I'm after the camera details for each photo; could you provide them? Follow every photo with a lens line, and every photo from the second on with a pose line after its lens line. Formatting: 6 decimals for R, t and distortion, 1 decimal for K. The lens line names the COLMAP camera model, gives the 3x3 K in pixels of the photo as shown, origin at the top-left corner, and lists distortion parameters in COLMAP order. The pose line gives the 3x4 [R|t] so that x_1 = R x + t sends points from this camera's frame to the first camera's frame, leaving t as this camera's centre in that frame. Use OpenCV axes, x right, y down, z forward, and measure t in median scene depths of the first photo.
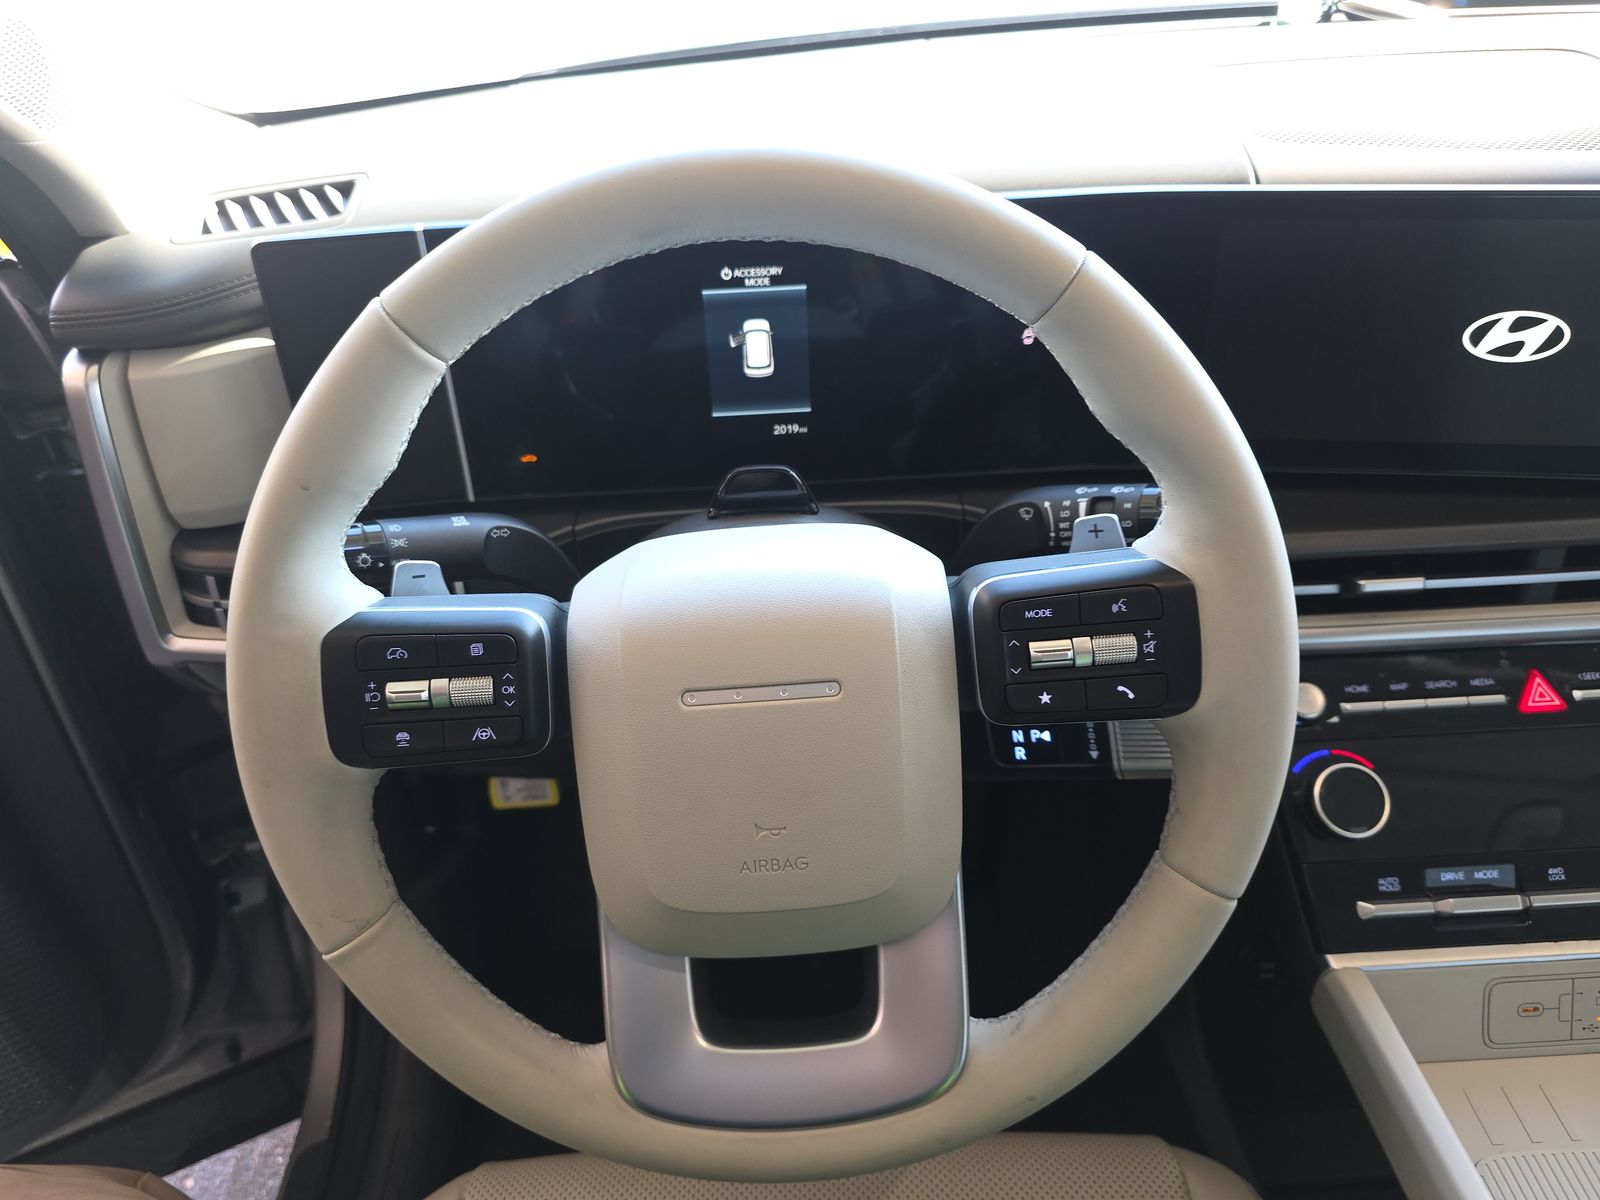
lens RADIAL K [[1048.8, 0, 795.4], [0, 1048.8, 598.0], [0, 0, 1]] dist [0.000543, -0.023462]
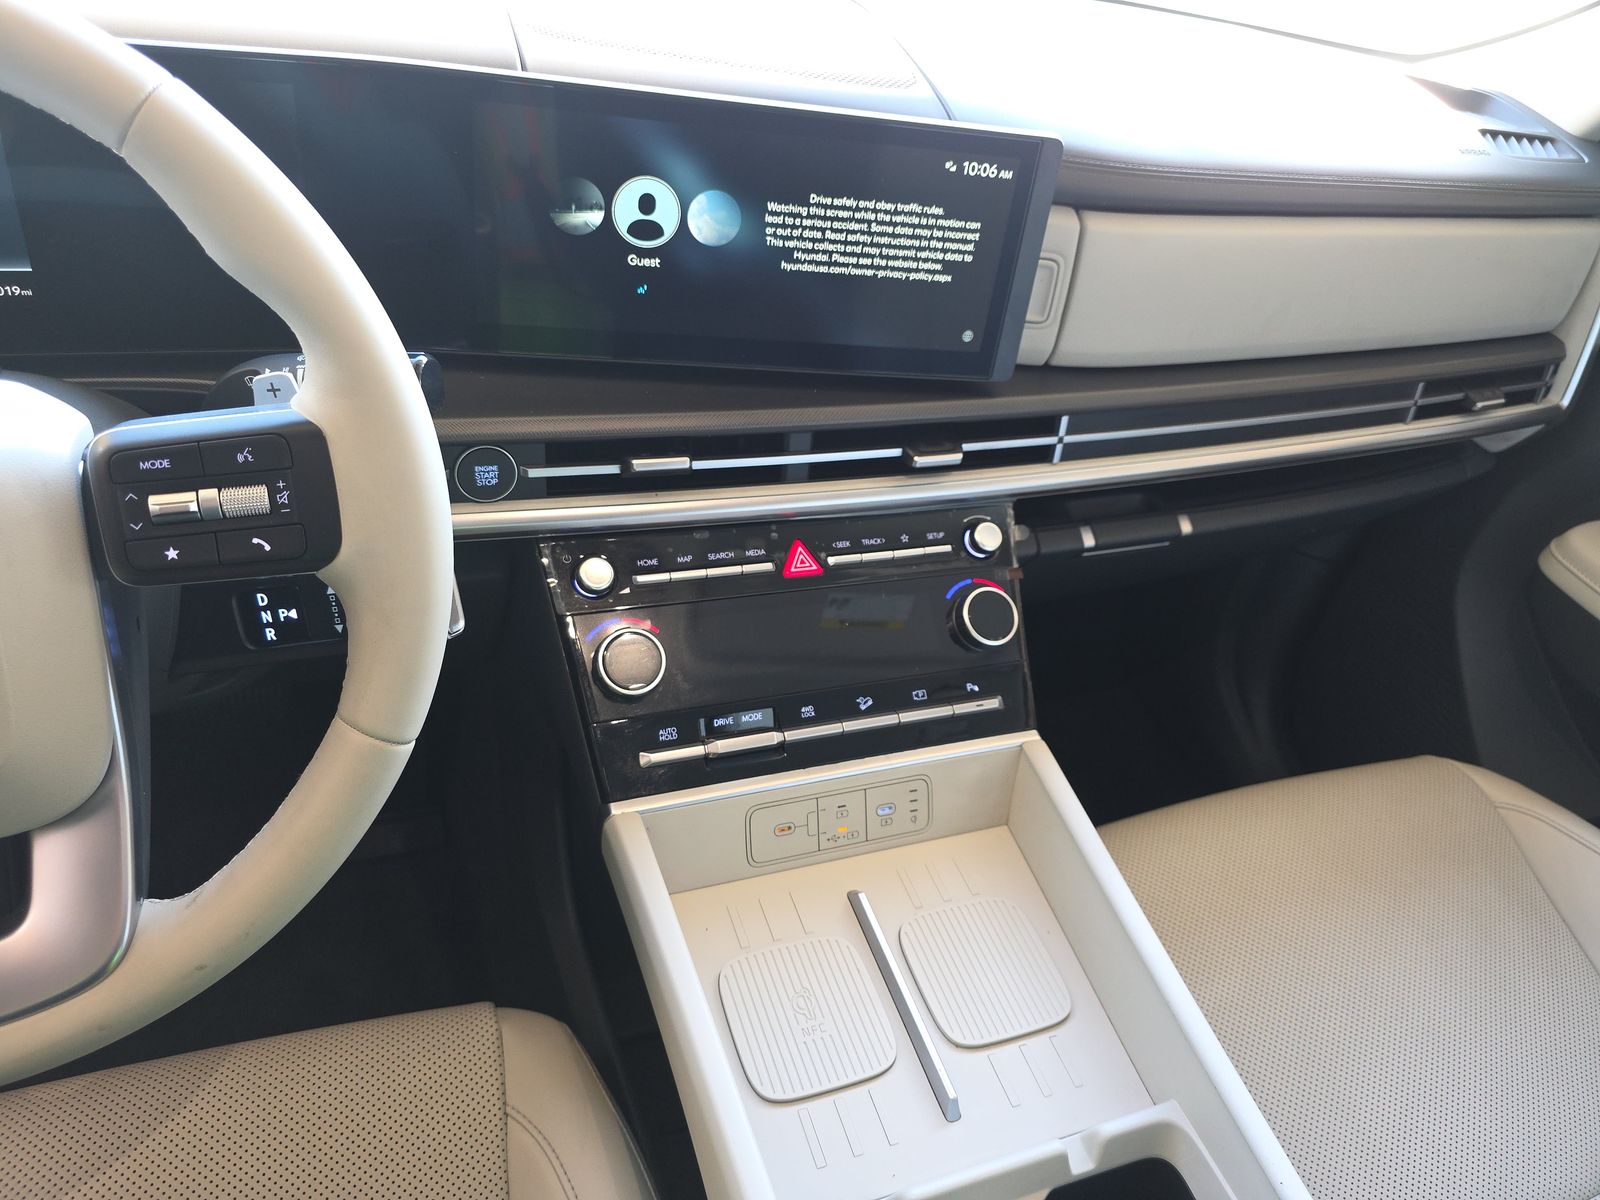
lens RADIAL K [[1048.8, 0, 800.0], [0, 1048.8, 595.3], [0, 0, 1]] dist [0.000543, -0.023462]
pose [[0.918072, -0.048651, 0.393418, 0.266740], [0.026684, 0.997774, 0.061118, 0.062085], [-0.395515, -0.045613, 0.917326, -0.071671]]
